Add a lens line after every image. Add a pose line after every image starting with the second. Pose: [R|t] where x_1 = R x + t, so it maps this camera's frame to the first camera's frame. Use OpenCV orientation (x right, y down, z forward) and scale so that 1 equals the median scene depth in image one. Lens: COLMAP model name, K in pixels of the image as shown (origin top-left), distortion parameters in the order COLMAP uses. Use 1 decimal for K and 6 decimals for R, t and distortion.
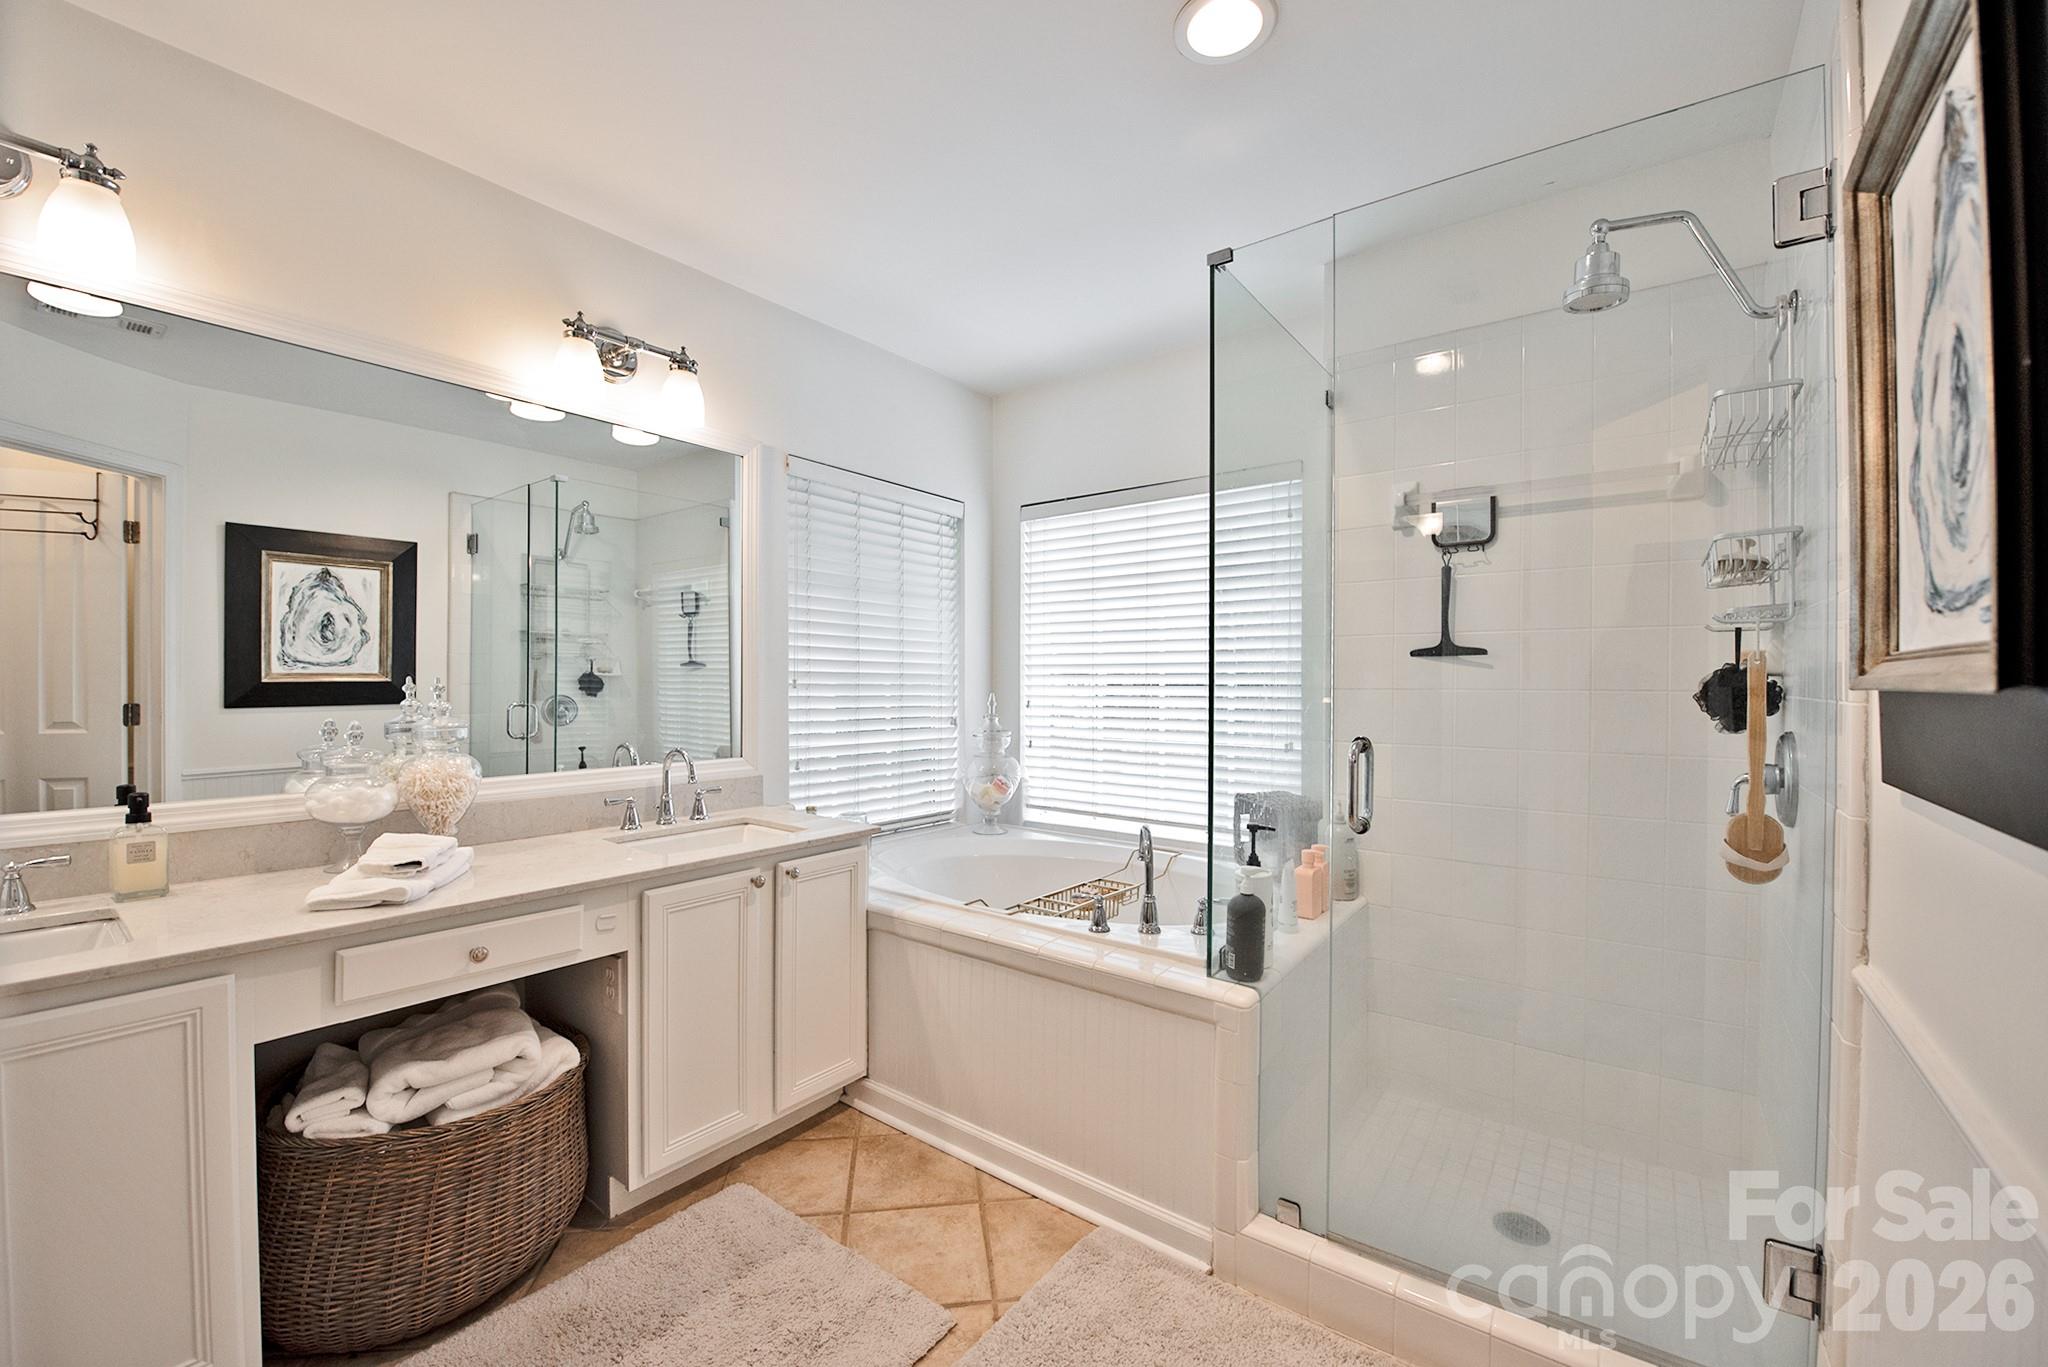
lens RADIAL K [[836.8, 0, 1024.0], [0, 836.8, 683.5], [0, 0, 1]] dist [-0.019458, -0.000317]
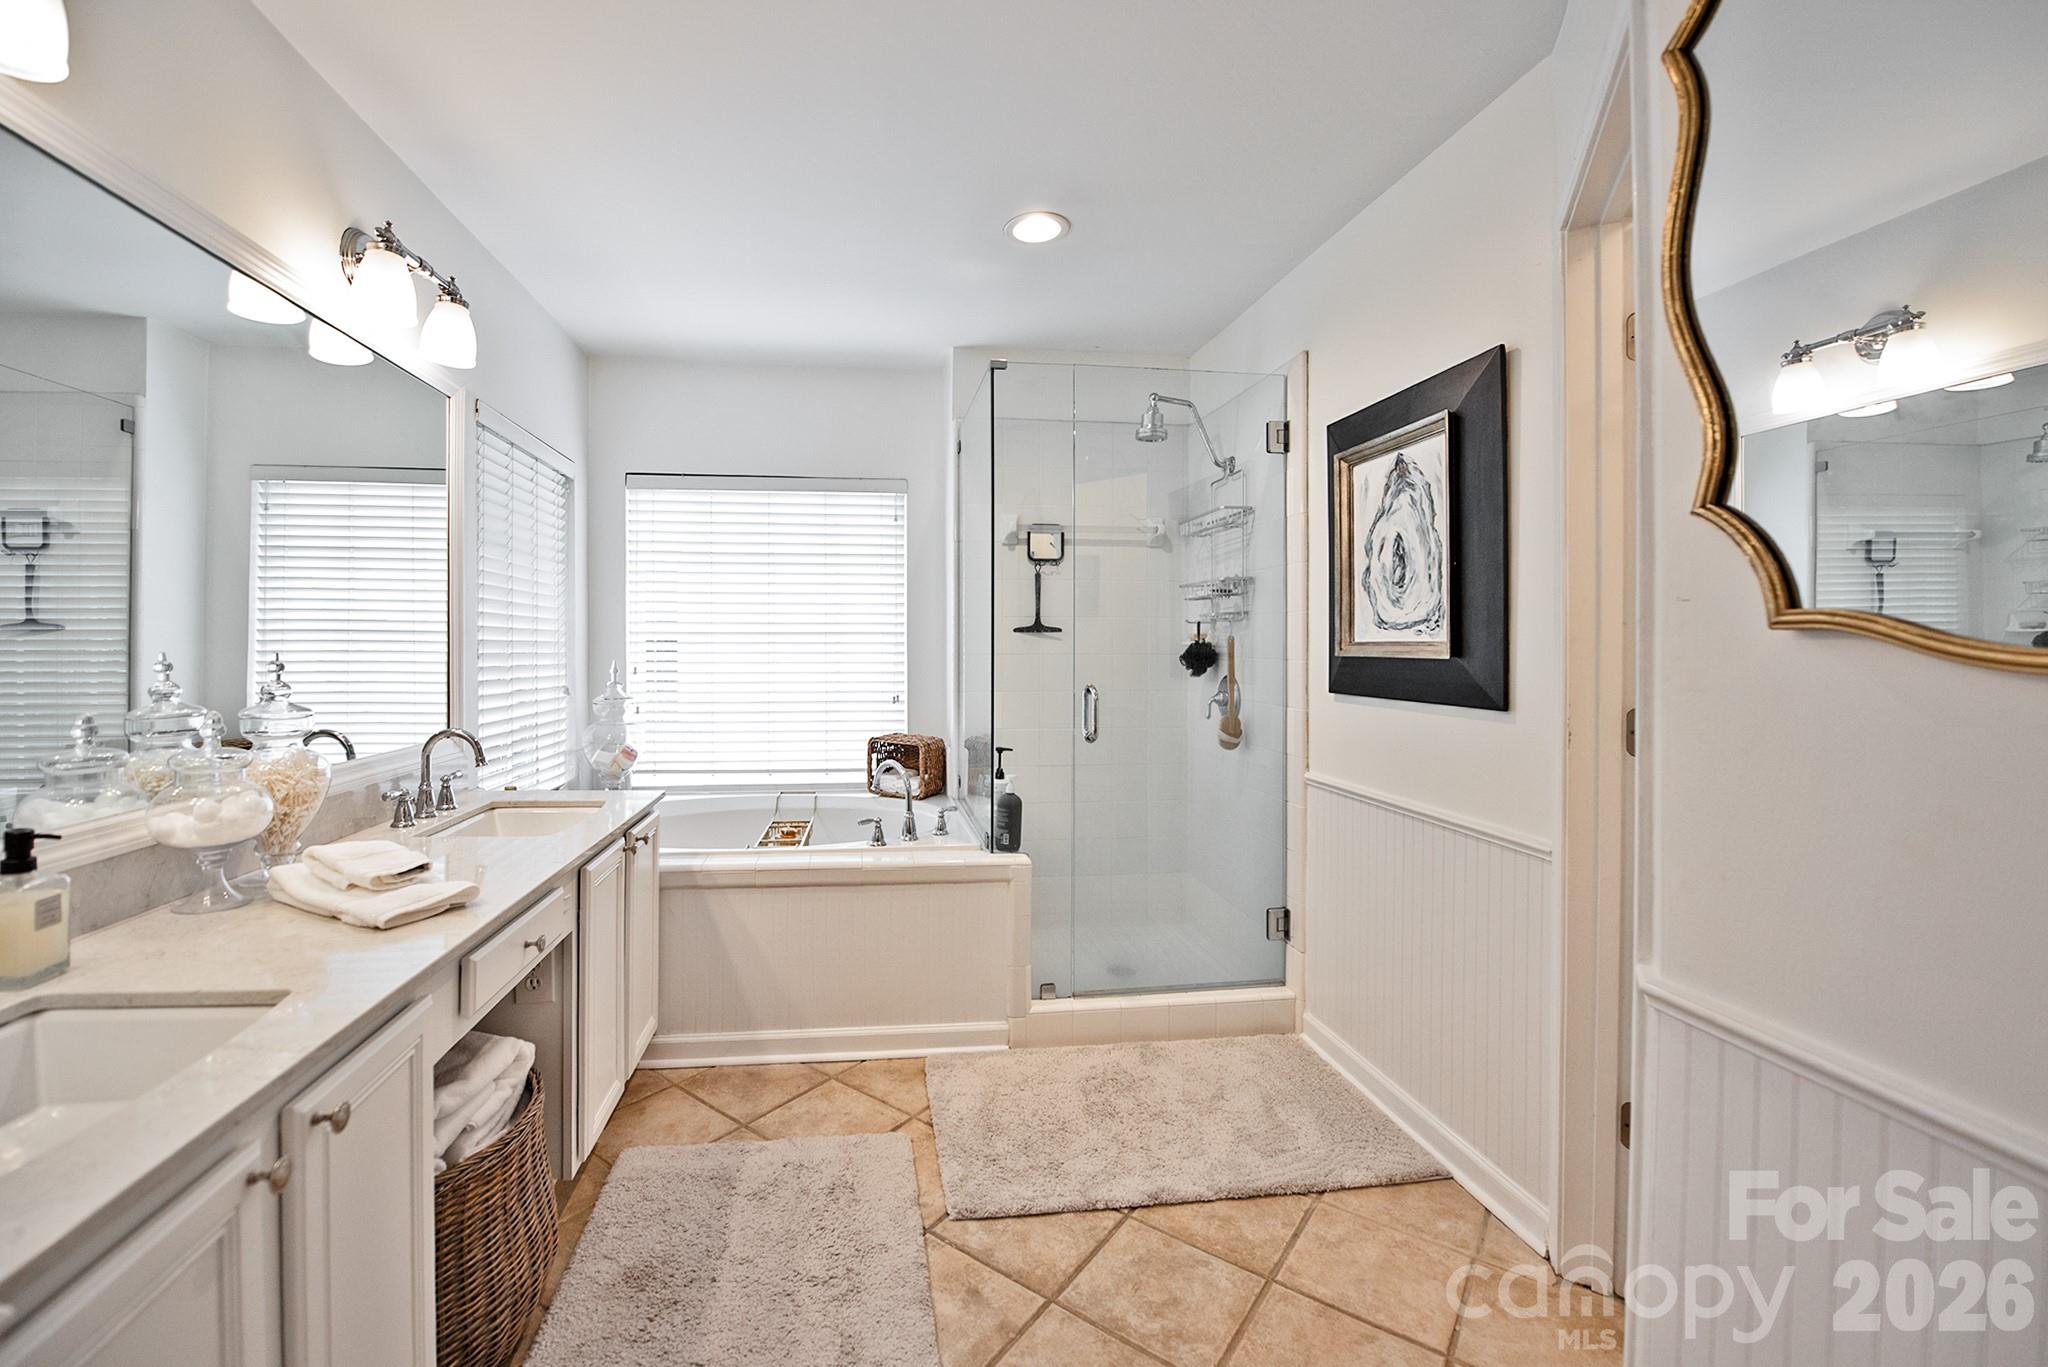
lens RADIAL K [[813.0, 0, 1017.2], [0, 813.0, 639.5], [0, 0, 1]] dist [-0.000610, 0.000024]
pose [[0.710339, 0.006502, 0.703830, -0.658213], [-0.000386, 0.999961, -0.008847, -0.008057], [-0.703860, 0.006013, 0.710313, -0.039272]]
